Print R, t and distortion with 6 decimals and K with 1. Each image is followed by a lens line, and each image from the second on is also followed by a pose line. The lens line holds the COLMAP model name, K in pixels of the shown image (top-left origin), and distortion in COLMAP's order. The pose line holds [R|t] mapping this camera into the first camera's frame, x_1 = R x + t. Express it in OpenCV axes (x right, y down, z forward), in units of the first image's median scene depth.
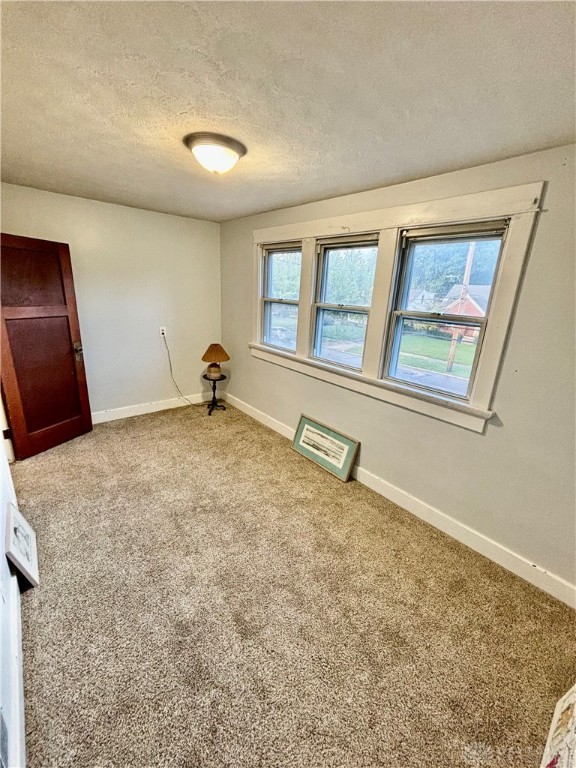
lens RADIAL K [[304.5, 0, 288.0], [0, 304.5, 384.0], [0, 0, 1]] dist [-0.014955, -0.000077]
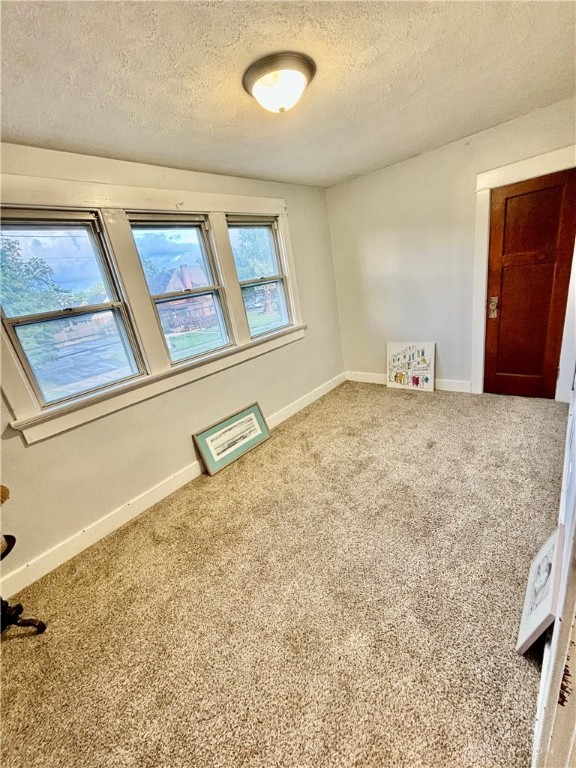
lens RADIAL K [[325.4, 0, 288.0], [0, 325.4, 384.0], [0, 0, 1]] dist [0.002376, 0.000173]
pose [[-0.167047, -0.359933, 0.917902, -0.821898], [0.412406, 0.820119, 0.396643, -0.278199], [-0.895554, 0.444807, 0.011440, 0.799396]]
